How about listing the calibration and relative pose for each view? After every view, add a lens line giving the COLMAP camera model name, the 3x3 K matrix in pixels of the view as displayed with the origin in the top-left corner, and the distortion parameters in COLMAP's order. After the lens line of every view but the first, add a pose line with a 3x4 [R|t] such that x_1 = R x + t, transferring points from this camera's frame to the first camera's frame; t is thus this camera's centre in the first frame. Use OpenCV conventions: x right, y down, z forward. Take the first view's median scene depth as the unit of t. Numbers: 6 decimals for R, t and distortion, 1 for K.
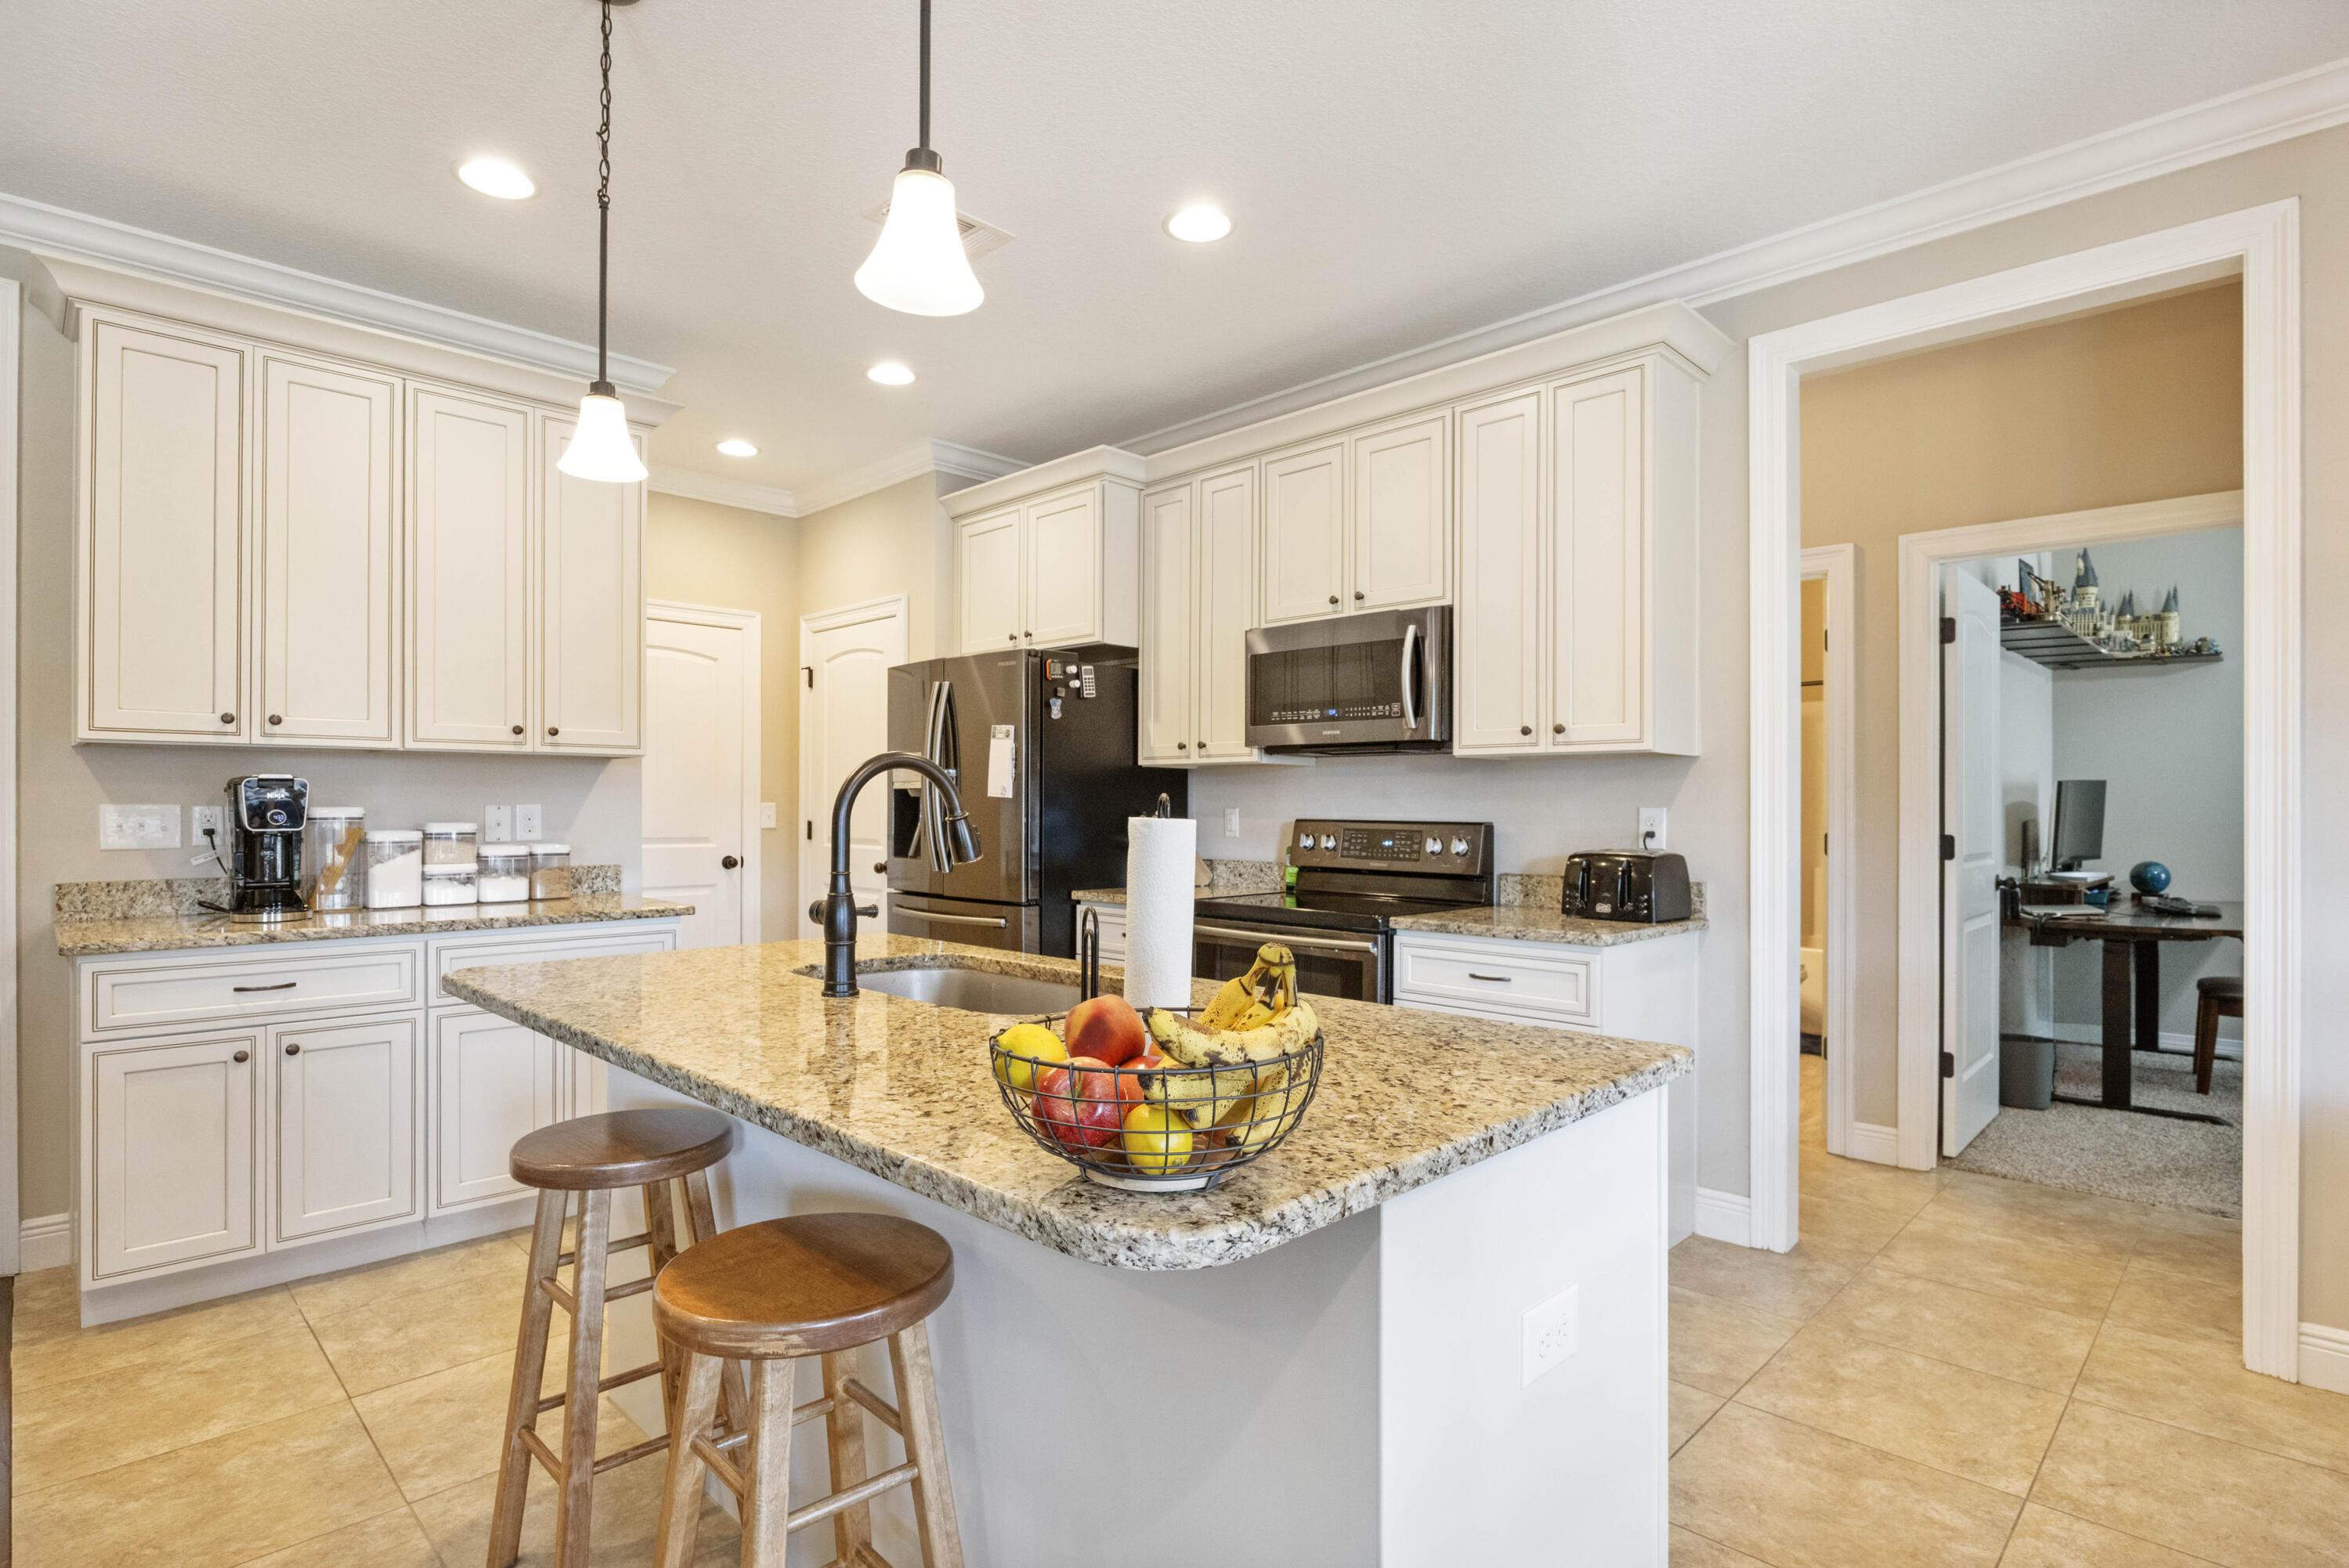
lens RADIAL K [[1167.2, 0, 1165.7], [0, 1167.2, 792.8], [0, 0, 1]] dist [0.003474, -0.000030]
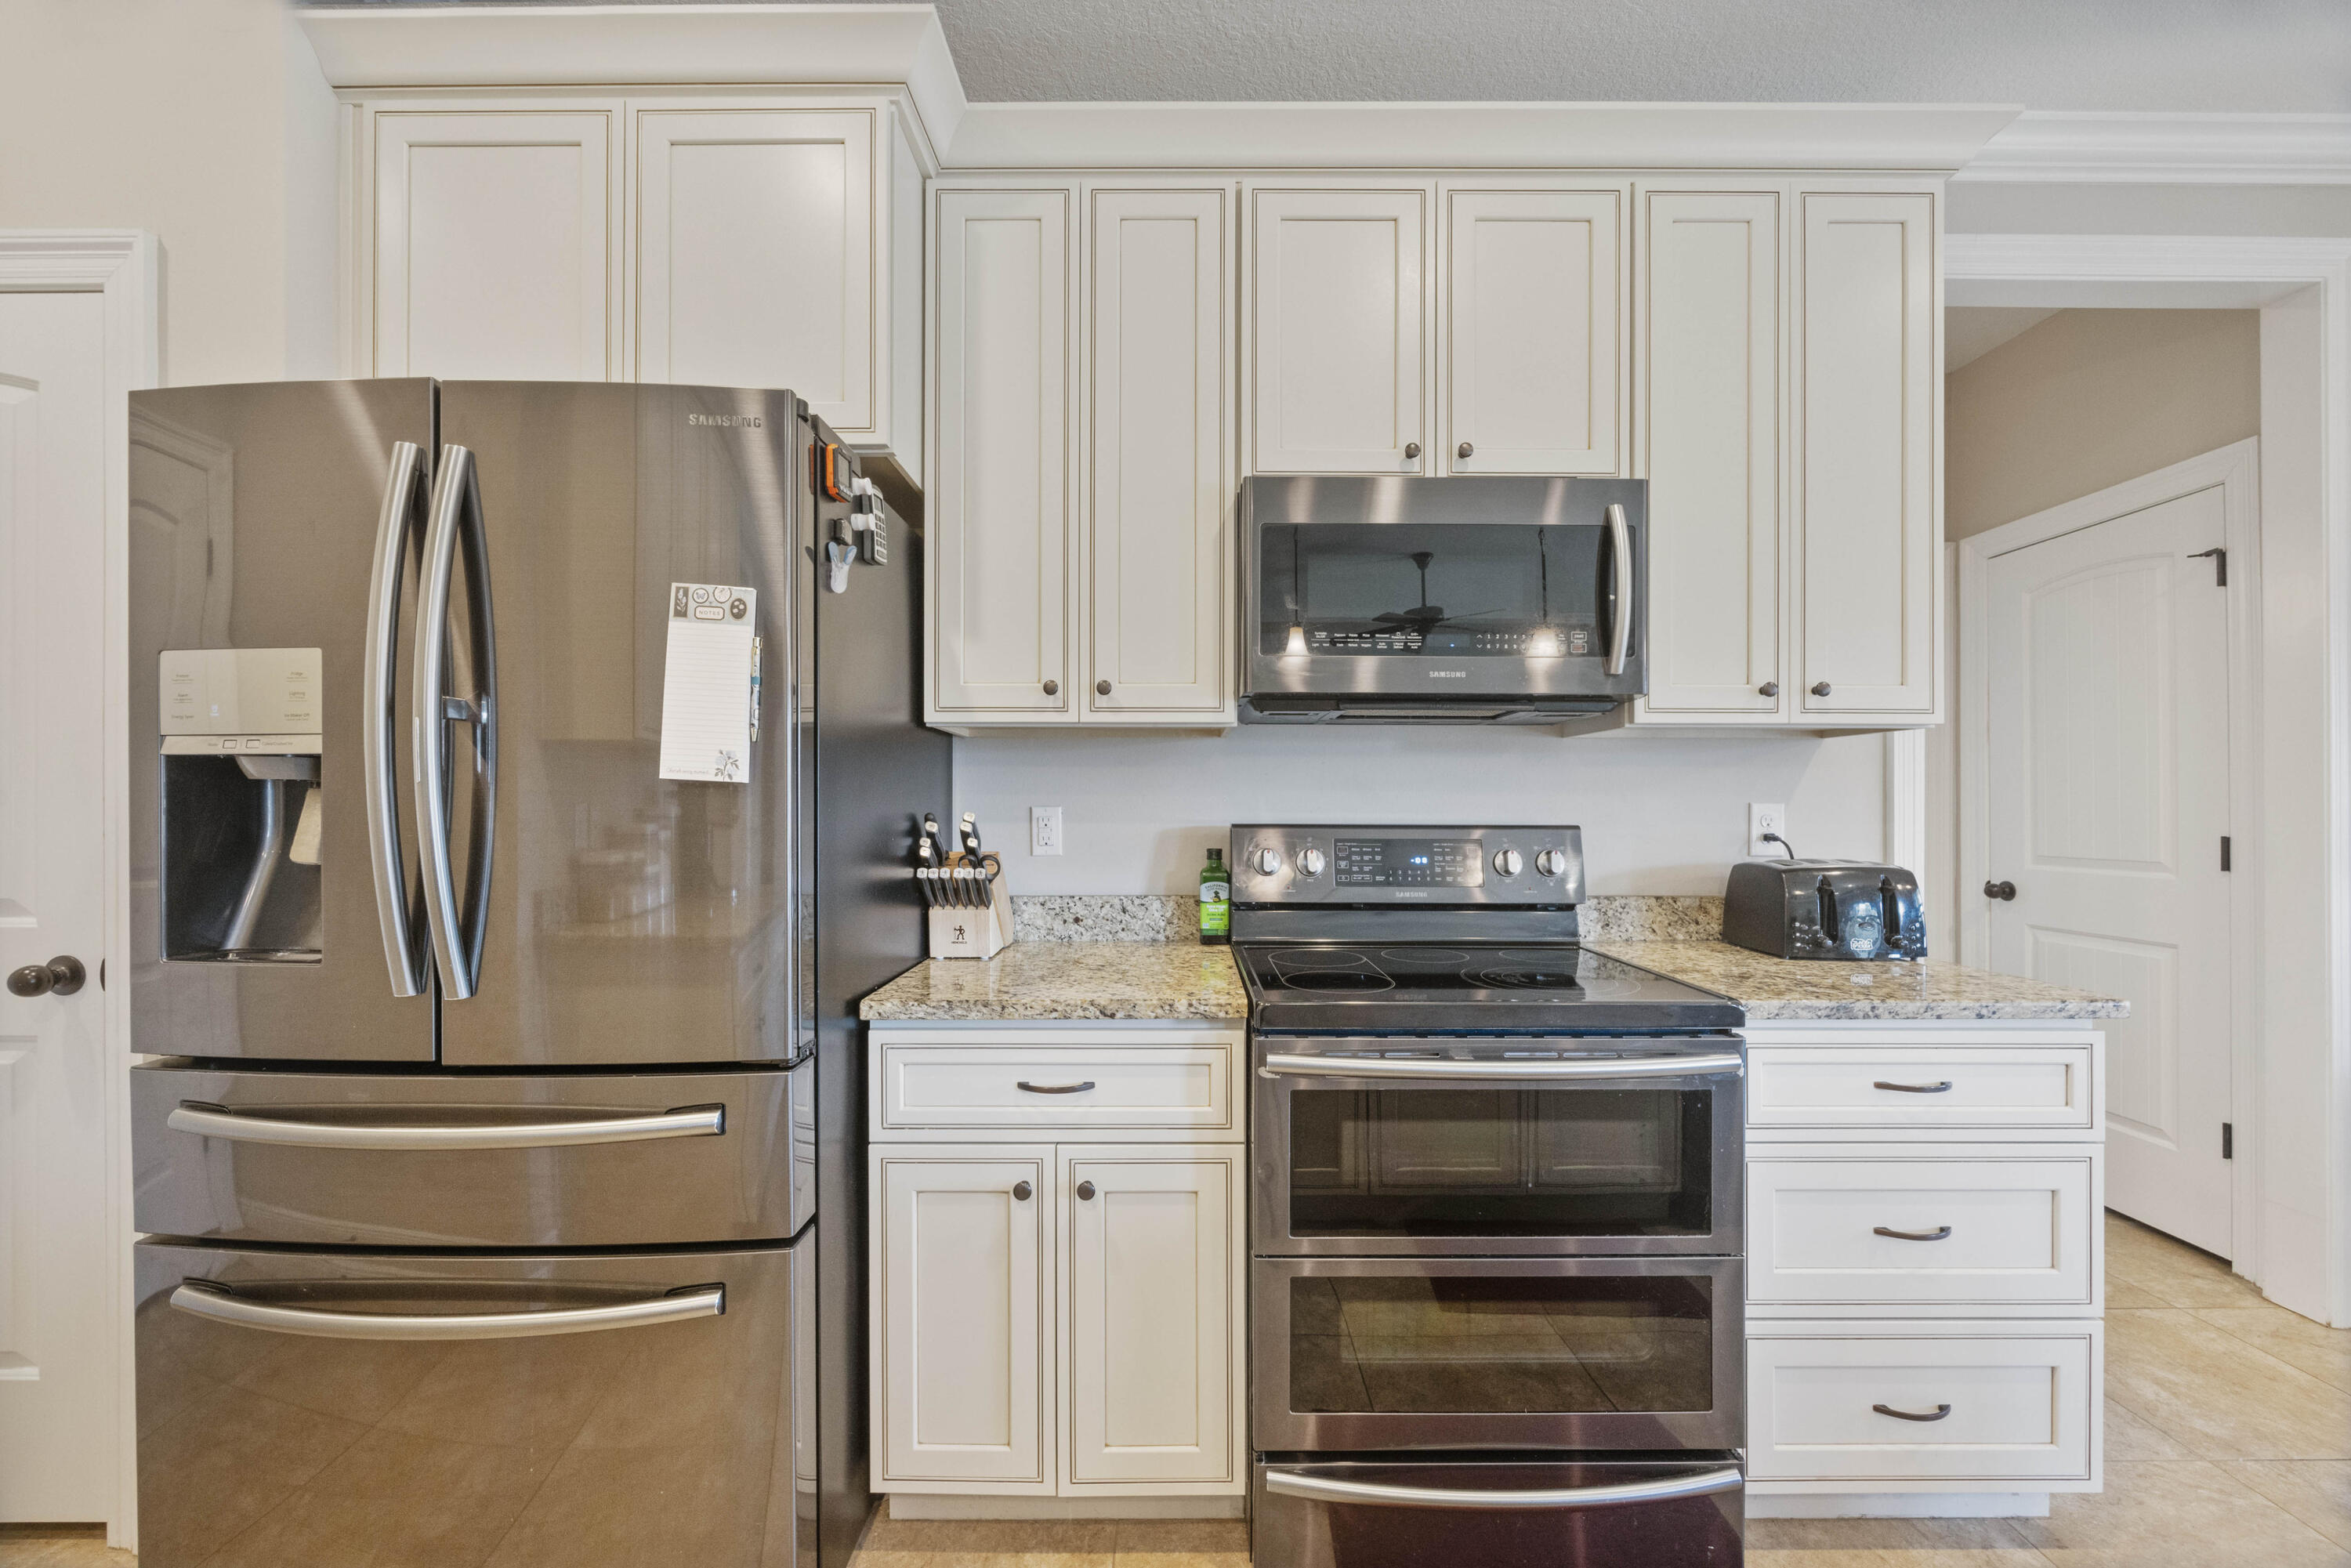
lens RADIAL K [[920.1, 0, 1195.3], [0, 920.1, 789.3], [0, 0, 1]] dist [0.000762, -0.000546]
pose [[0.702622, 0.005185, 0.711544, -0.255504], [-0.005515, 0.999983, -0.001841, 0.006298], [-0.711542, -0.002631, 0.702639, 0.734125]]
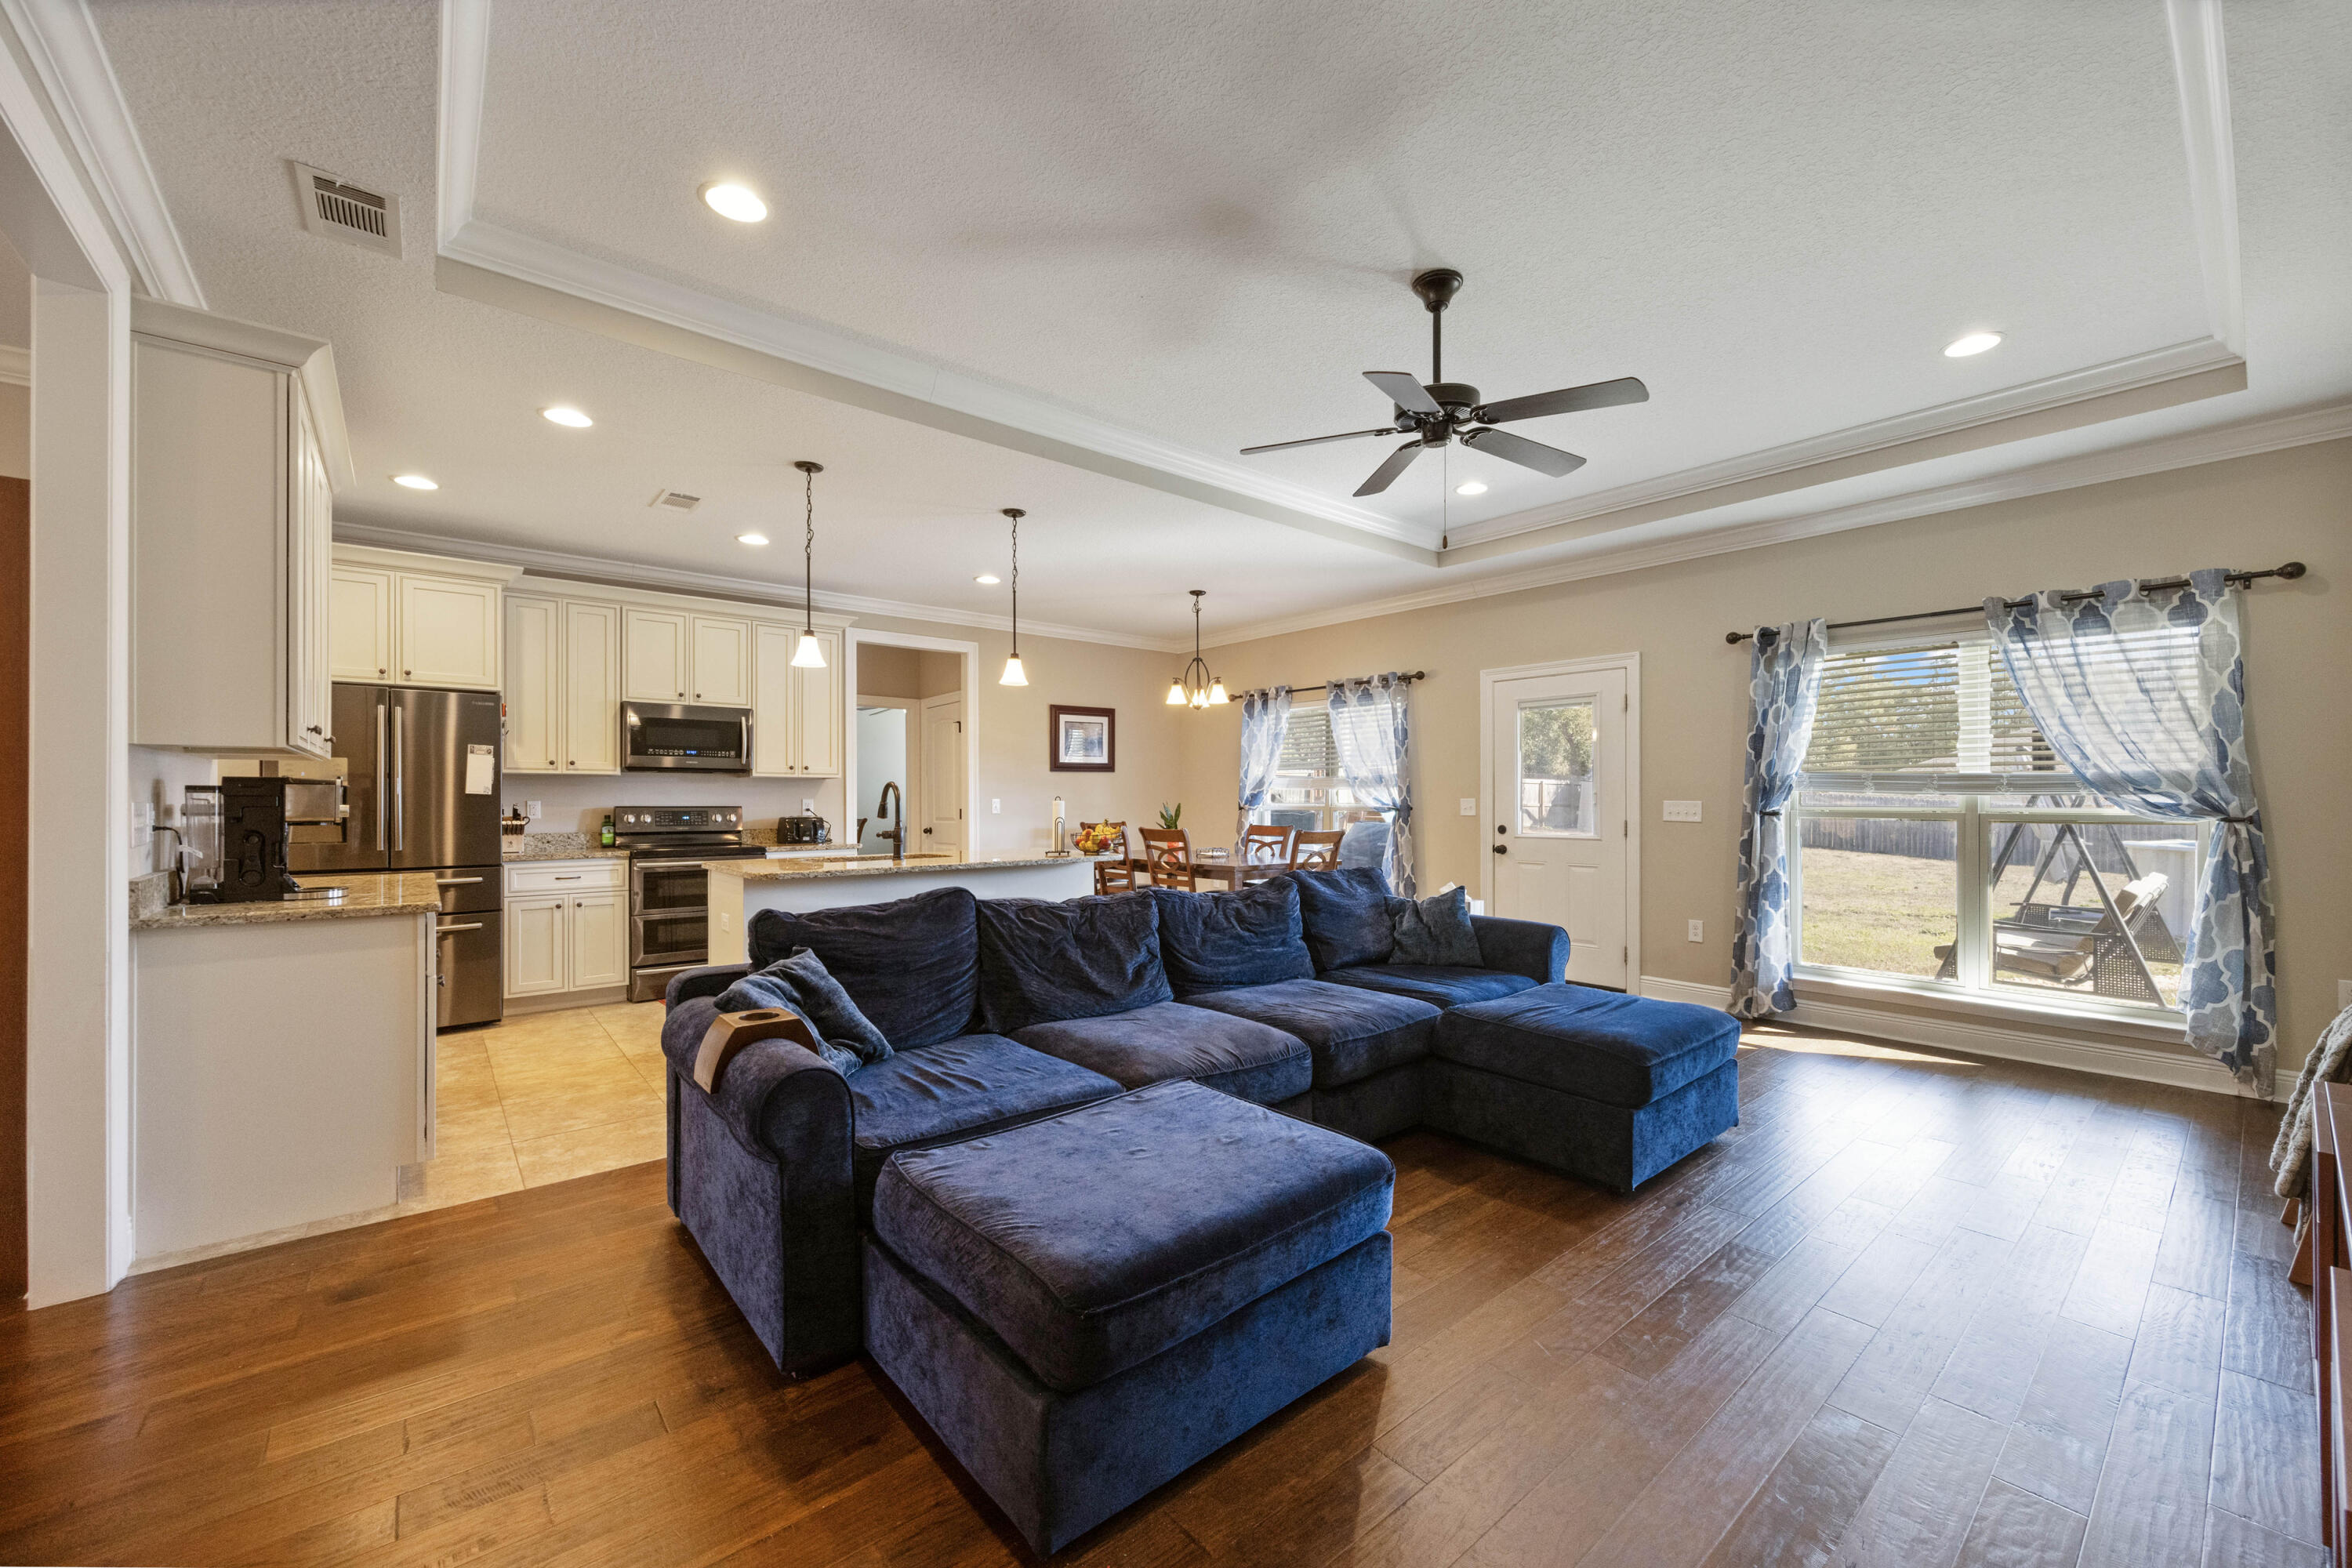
lens RADIAL K [[920.5, 0, 1185.9], [0, 920.5, 787.0], [0, 0, 1]] dist [0.000762, -0.000546]
pose [[0.082155, 0.005117, 0.996606, -1.302900], [-0.009374, 0.999947, -0.004361, -0.010035], [-0.996576, -0.008984, 0.082198, 0.022989]]
